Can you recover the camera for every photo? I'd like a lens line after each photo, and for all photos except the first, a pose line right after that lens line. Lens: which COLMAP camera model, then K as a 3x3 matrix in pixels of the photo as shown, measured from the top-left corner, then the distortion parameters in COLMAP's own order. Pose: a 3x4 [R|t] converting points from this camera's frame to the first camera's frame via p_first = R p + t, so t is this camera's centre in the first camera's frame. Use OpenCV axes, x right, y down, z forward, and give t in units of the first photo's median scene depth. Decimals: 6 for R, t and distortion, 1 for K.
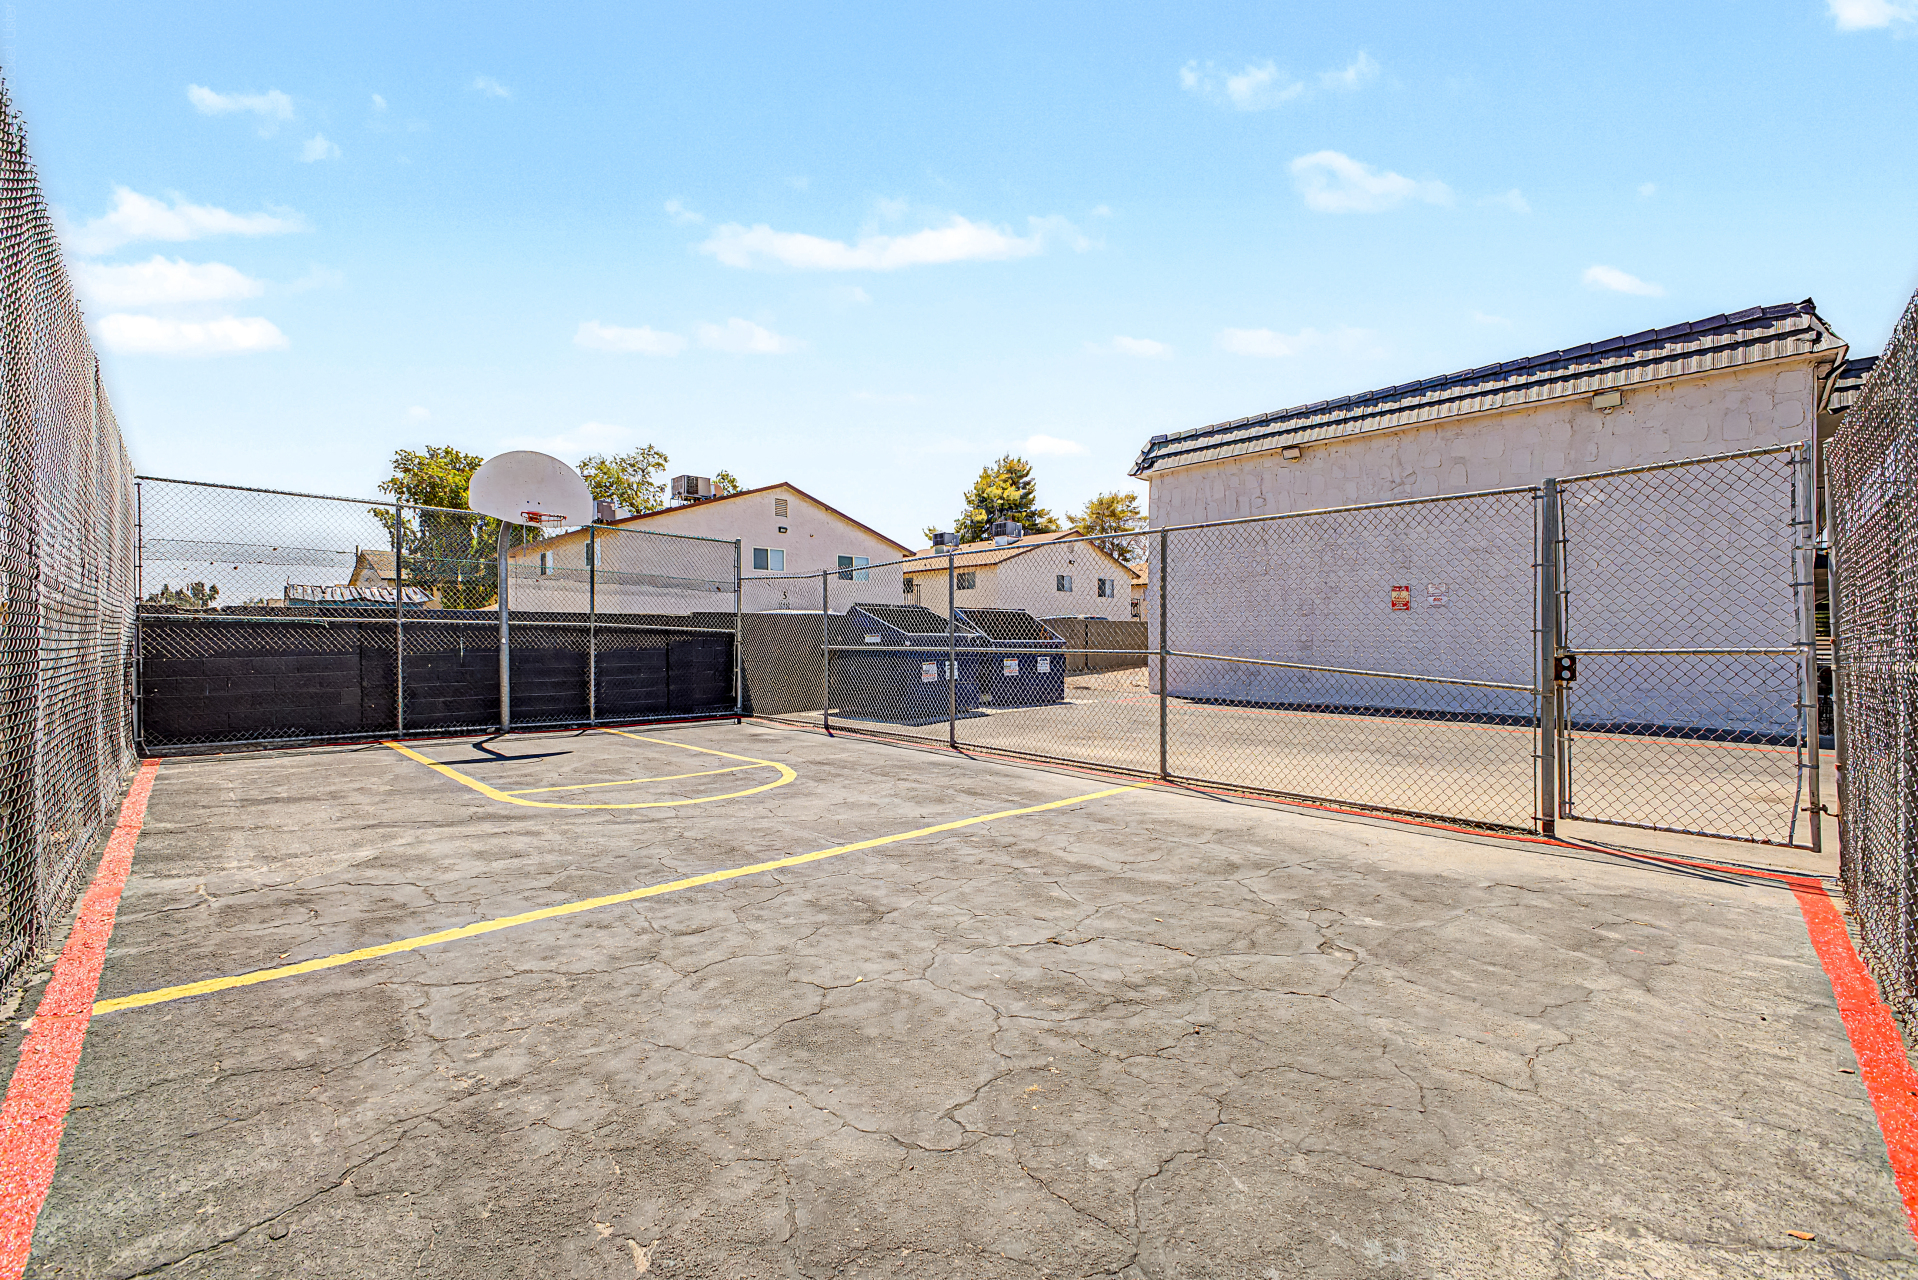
lens RADIAL K [[802.0, 0, 959.0], [0, 802.0, 640.0], [0, 0, 1]] dist [-0.002505, 0.000389]
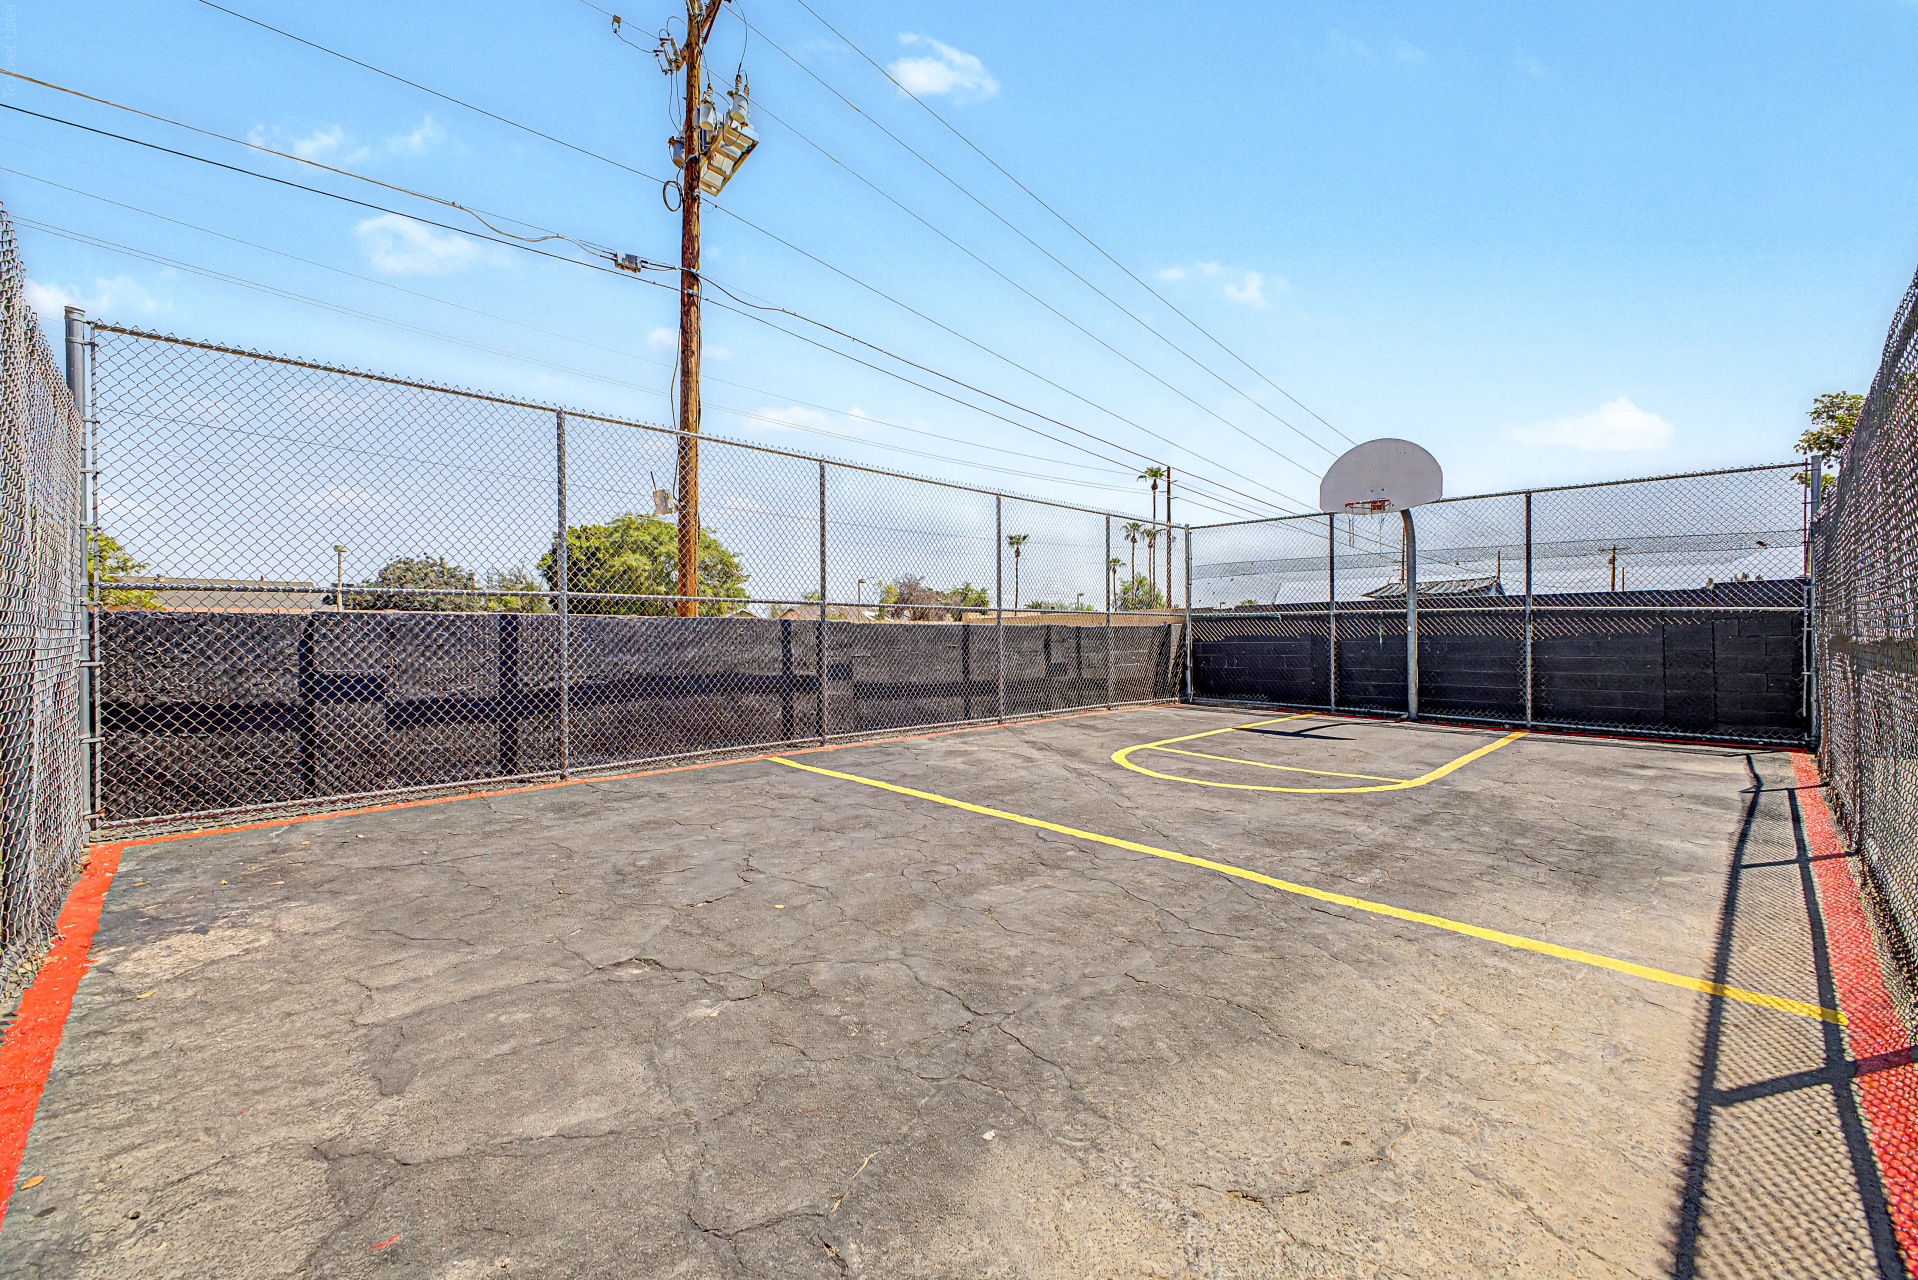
lens RADIAL K [[808.1, 0, 959.0], [0, 808.1, 640.0], [0, 0, 1]] dist [0.000187, -0.000296]
pose [[-0.045801, 0.000404, -0.998950, 1.137184], [0.006780, 0.999977, 0.000094, 0.027212], [0.998928, -0.006768, -0.045803, 1.184962]]
